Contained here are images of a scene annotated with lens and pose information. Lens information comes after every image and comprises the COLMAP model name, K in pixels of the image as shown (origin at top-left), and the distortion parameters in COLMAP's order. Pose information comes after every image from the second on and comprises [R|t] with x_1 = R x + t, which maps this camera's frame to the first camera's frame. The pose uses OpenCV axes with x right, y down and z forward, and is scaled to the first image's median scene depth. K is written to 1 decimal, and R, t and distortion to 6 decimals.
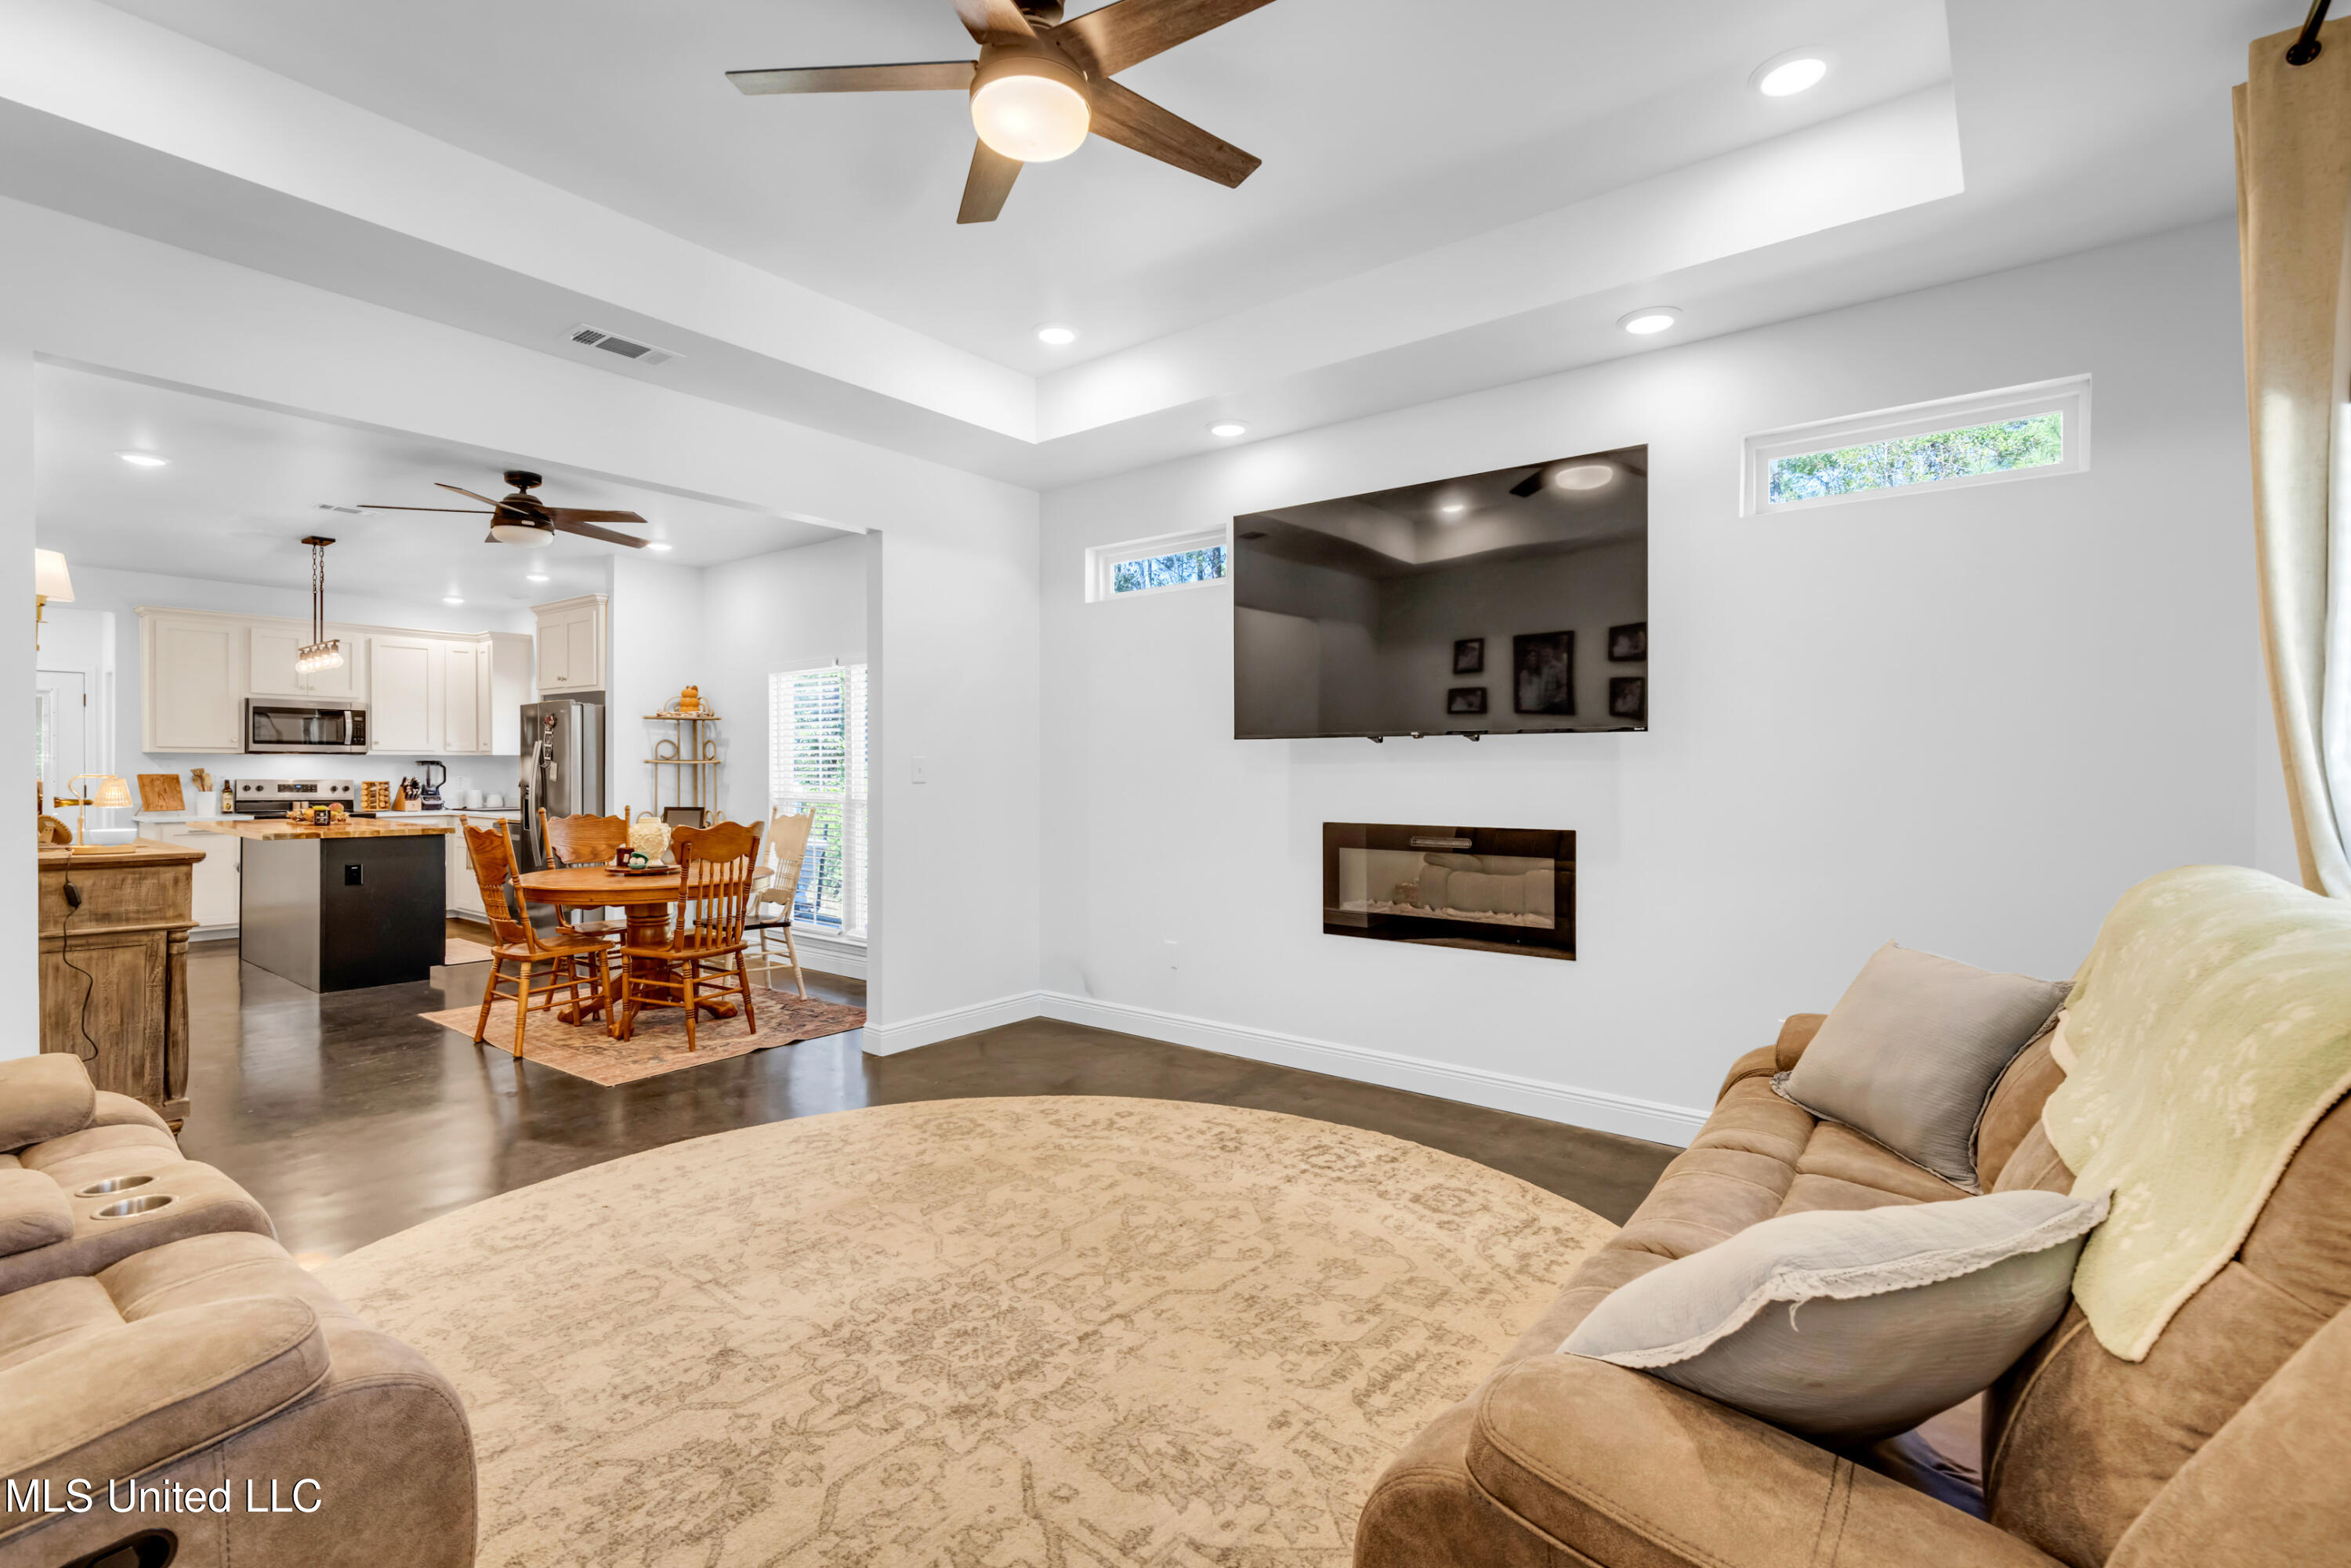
lens RADIAL K [[1062.6, 0, 1189.4], [0, 1062.6, 779.1], [0, 0, 1]] dist [0.010615, -0.000200]
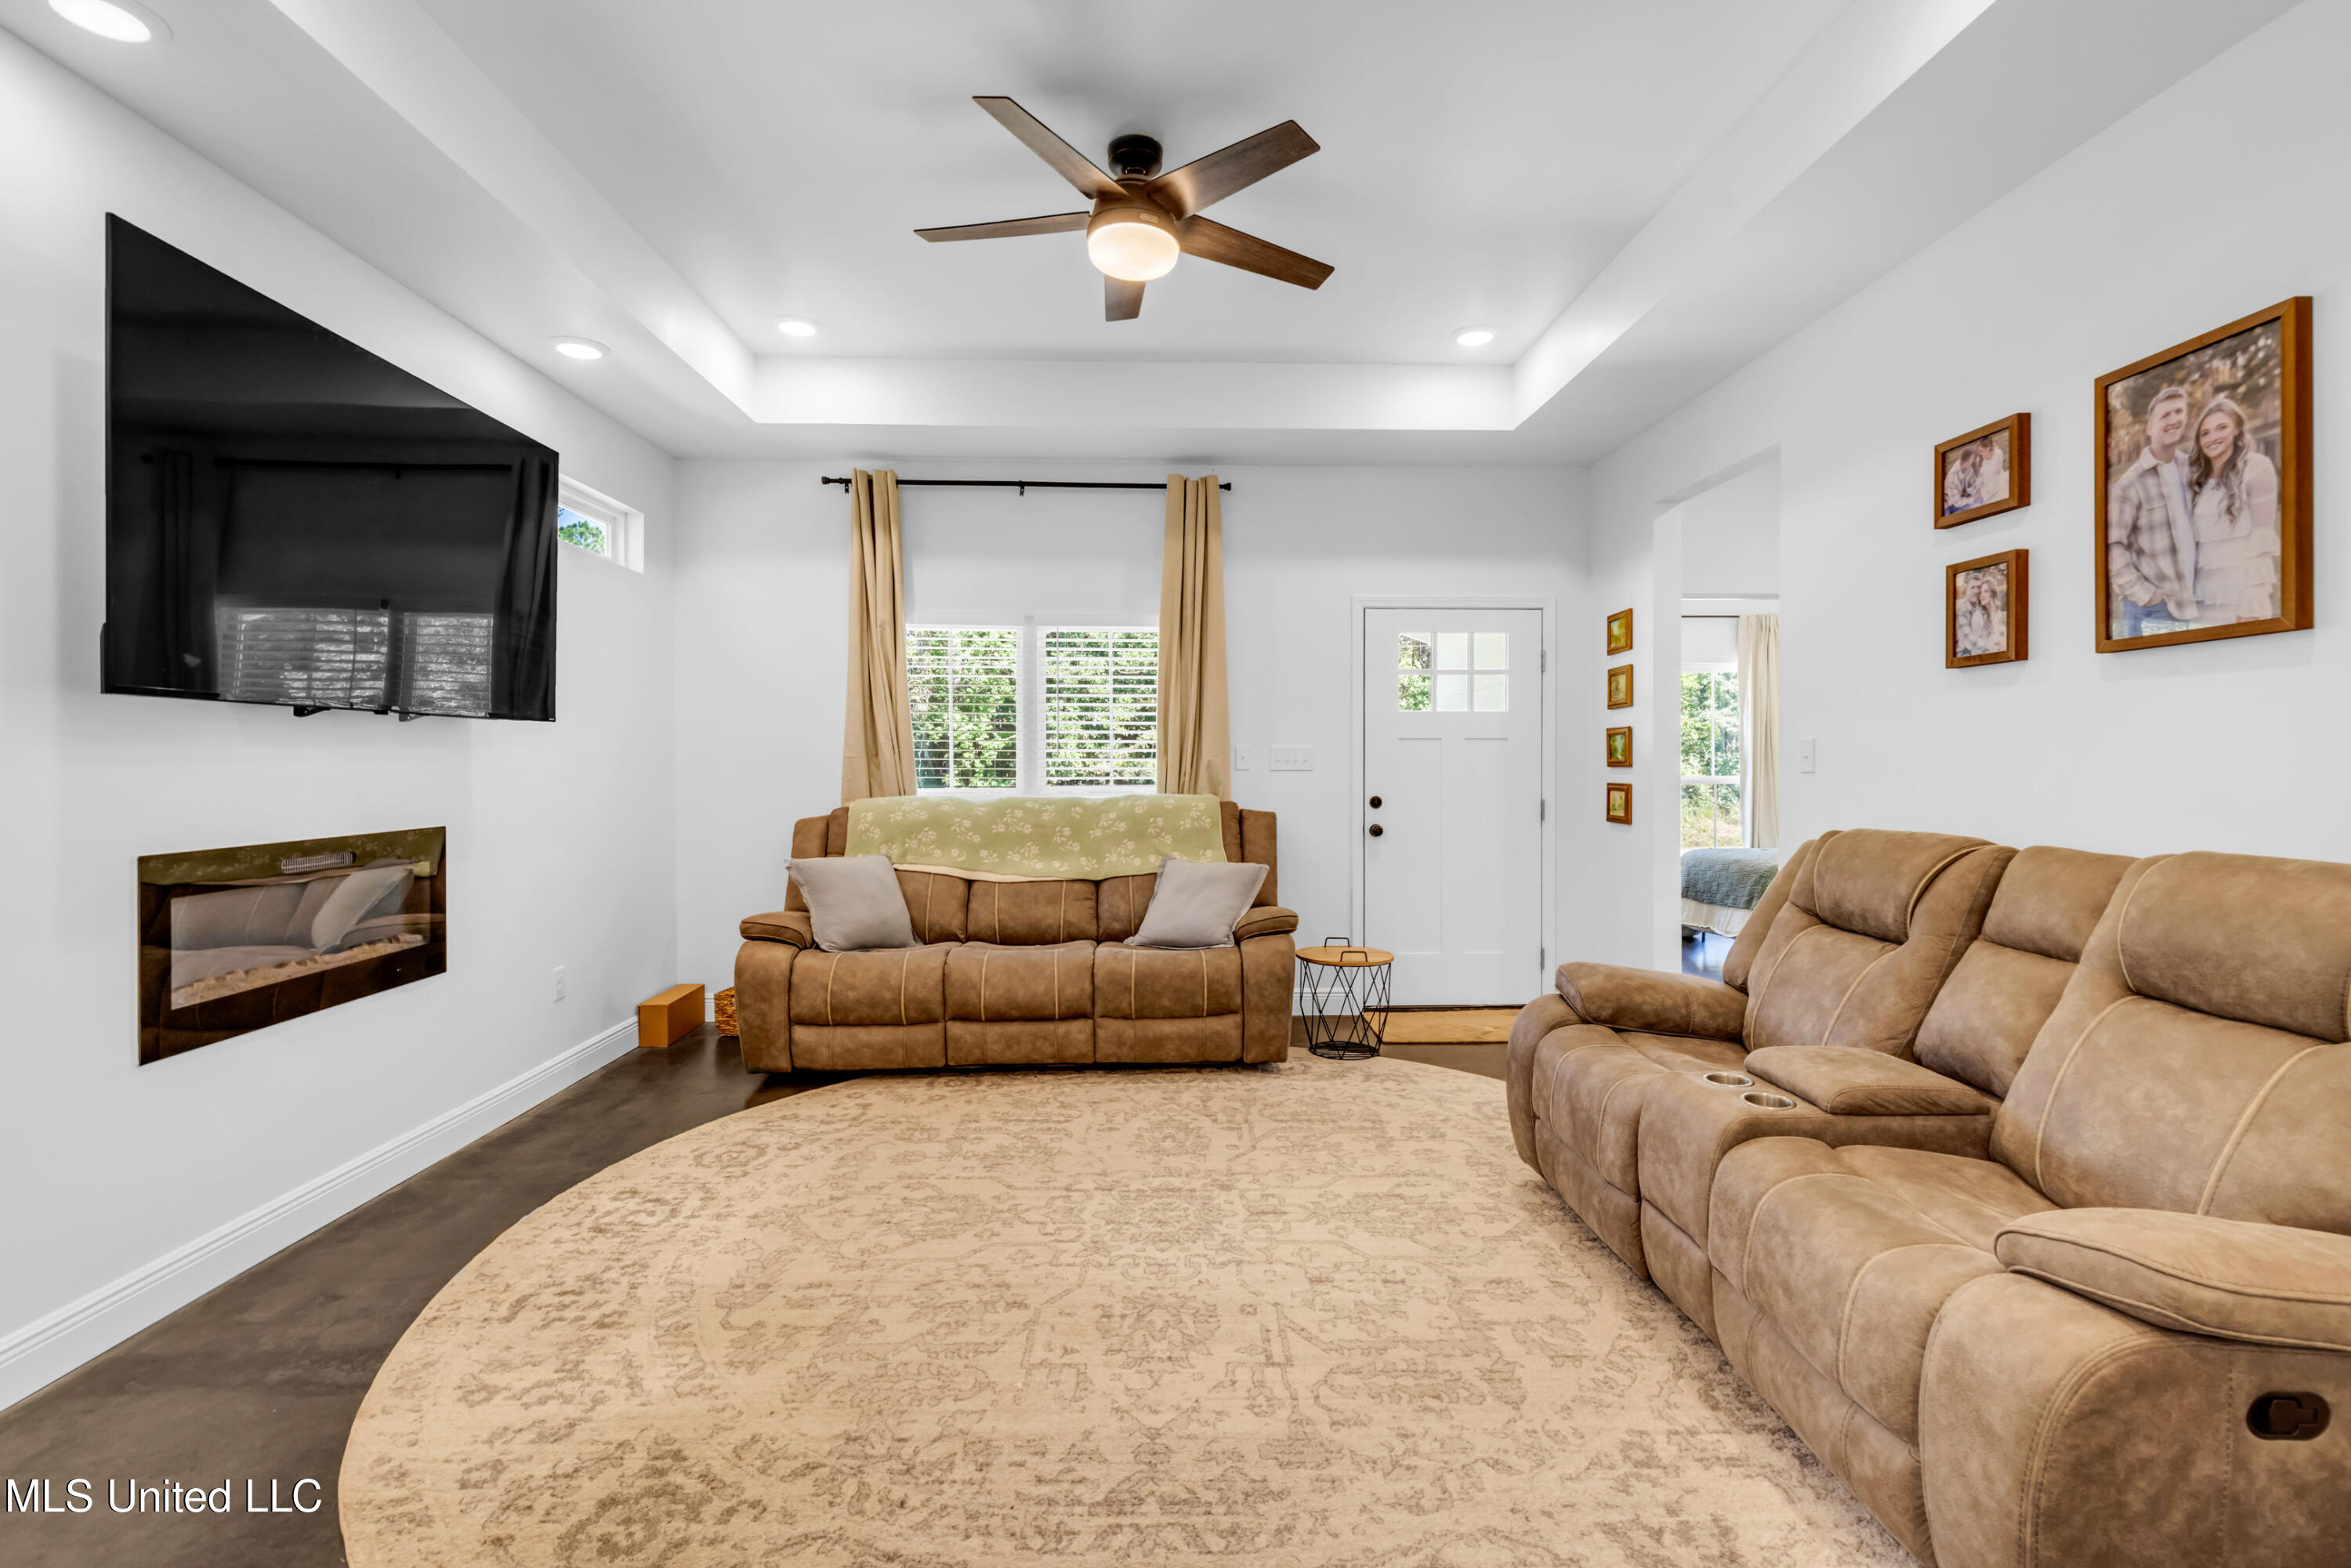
lens RADIAL K [[1069.1, 0, 1182.8], [0, 1069.1, 781.0], [0, 0, 1]] dist [0.001977, 0.000259]
pose [[-0.641798, -0.016054, 0.766705, -0.745202], [0.007697, 0.999596, 0.027374, -0.009881], [-0.766835, 0.023470, -0.641415, 1.132068]]
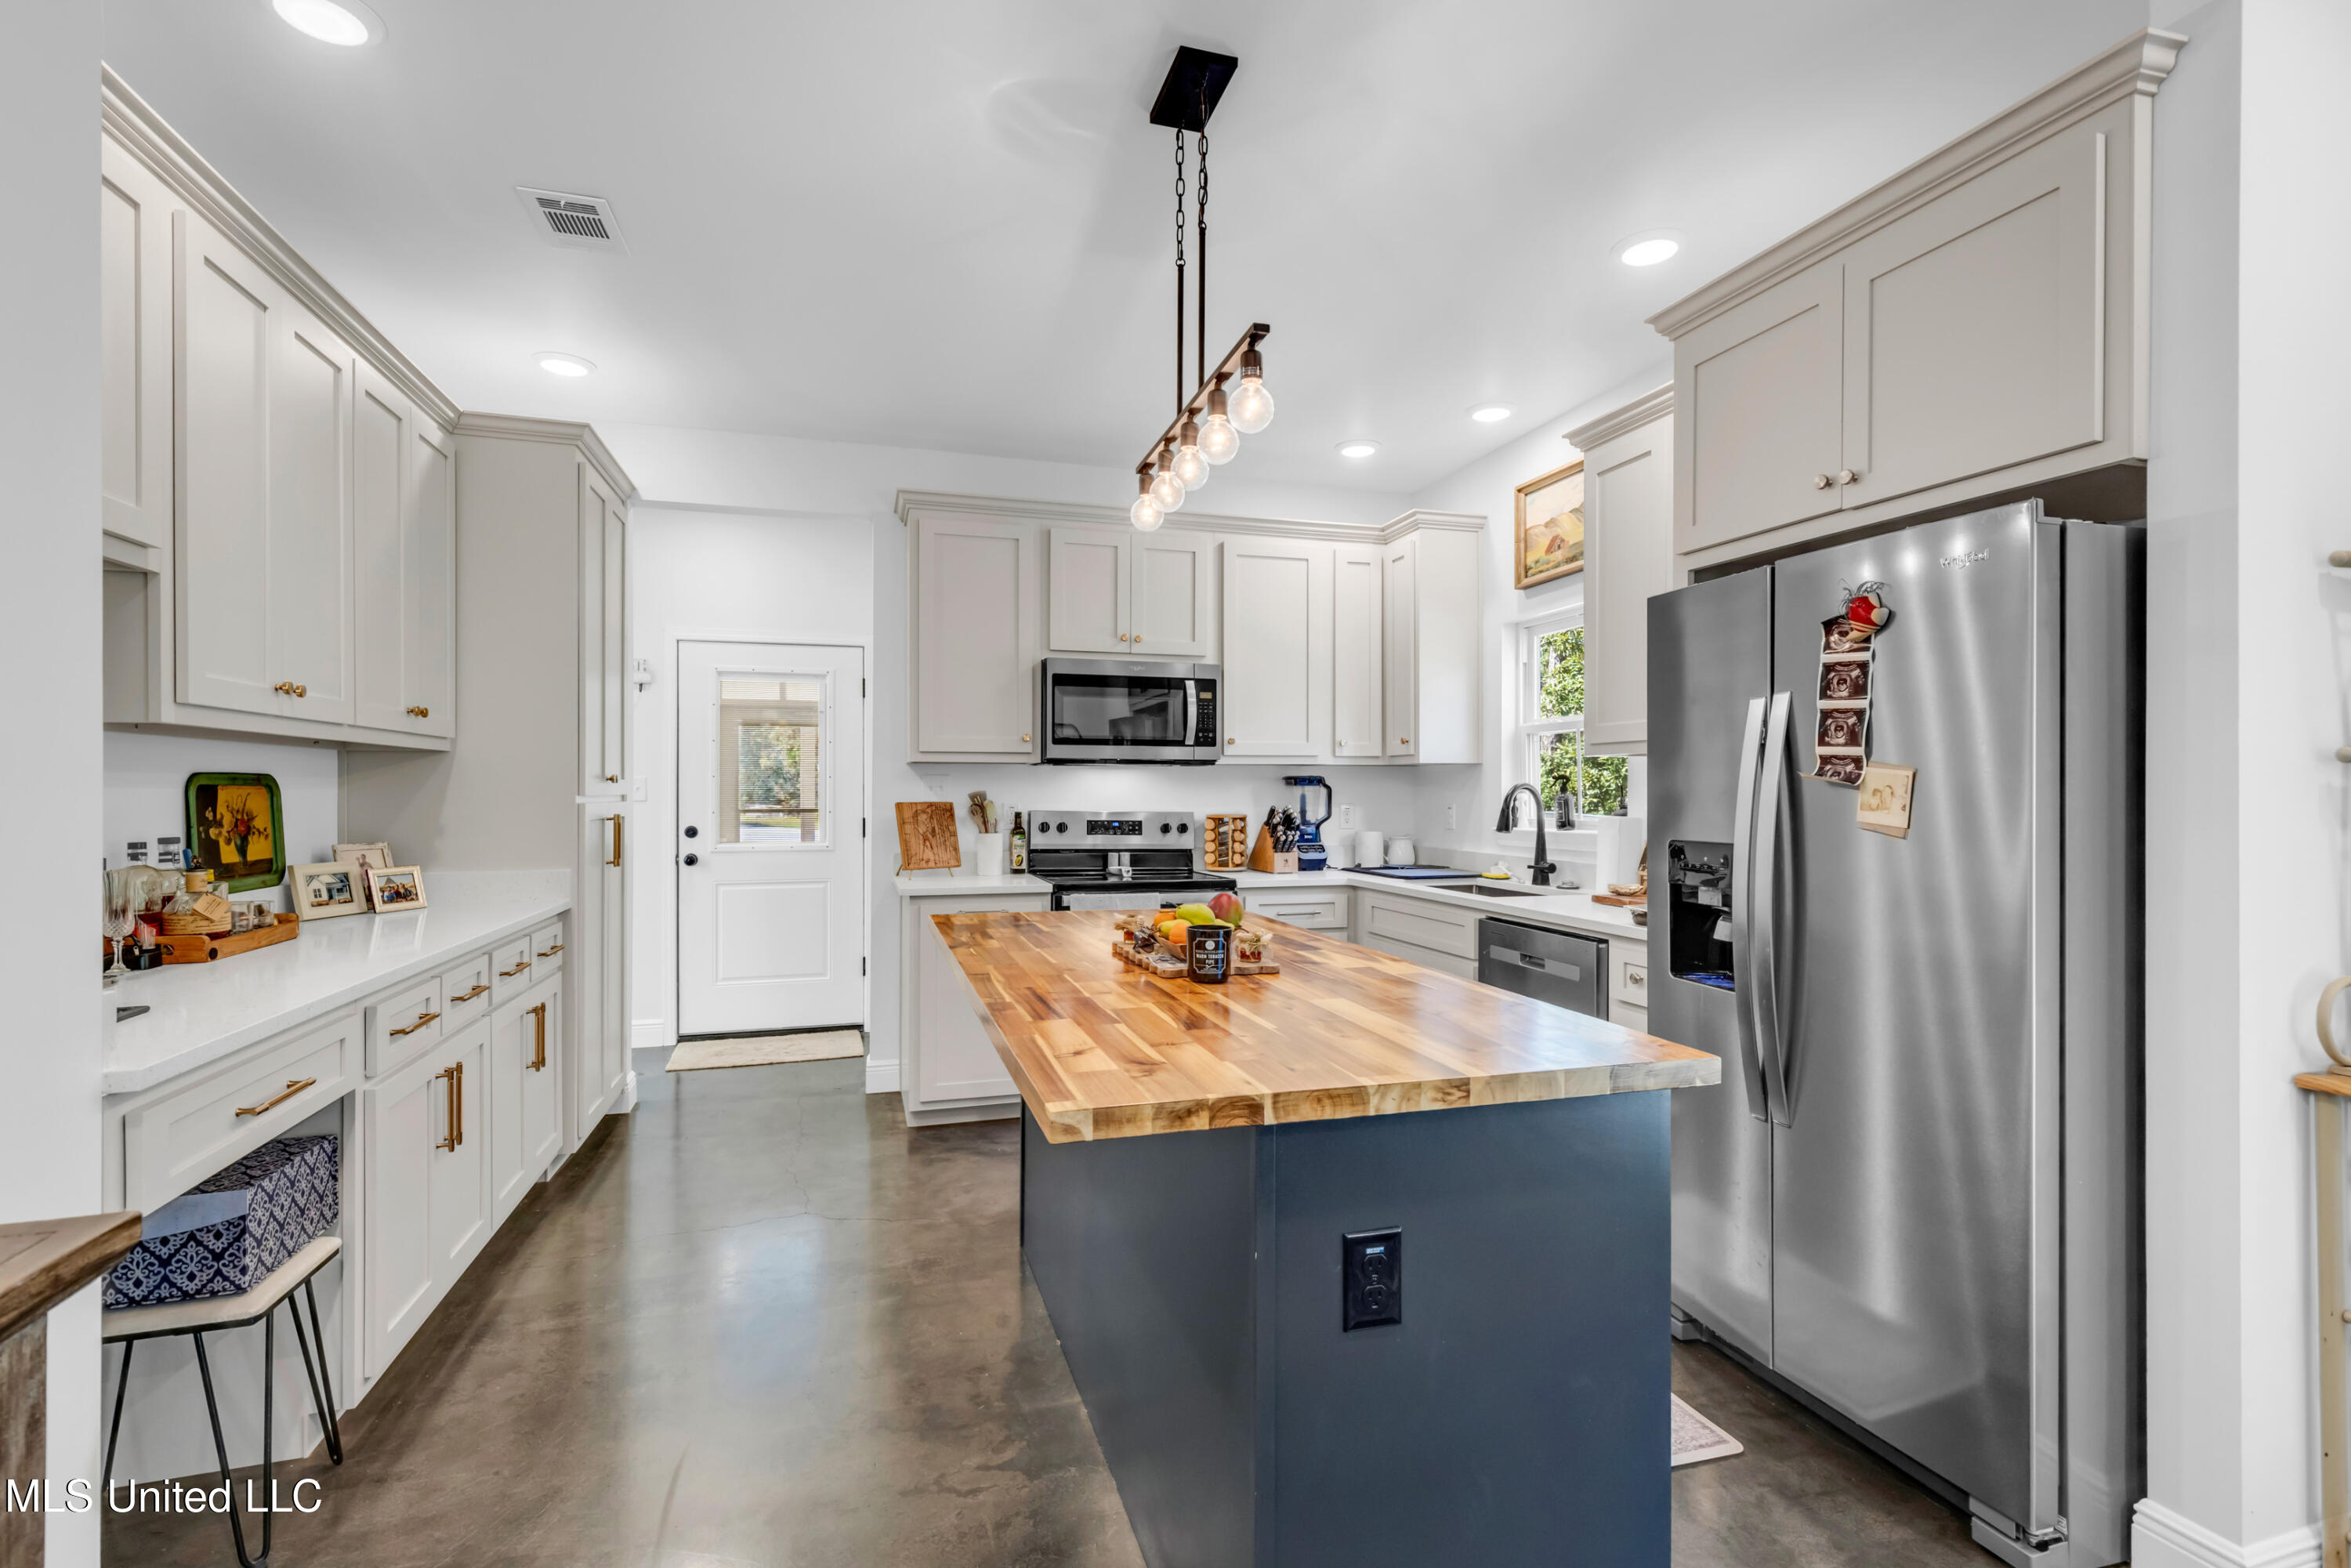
lens RADIAL K [[1062.6, 0, 1189.4], [0, 1062.6, 779.1], [0, 0, 1]] dist [0.010615, -0.000200]
pose [[0.824017, -0.009816, -0.566480, -1.127122], [-0.002162, 0.999788, -0.020469, -0.011562], [0.566561, 0.018091, 0.823821, 1.310278]]
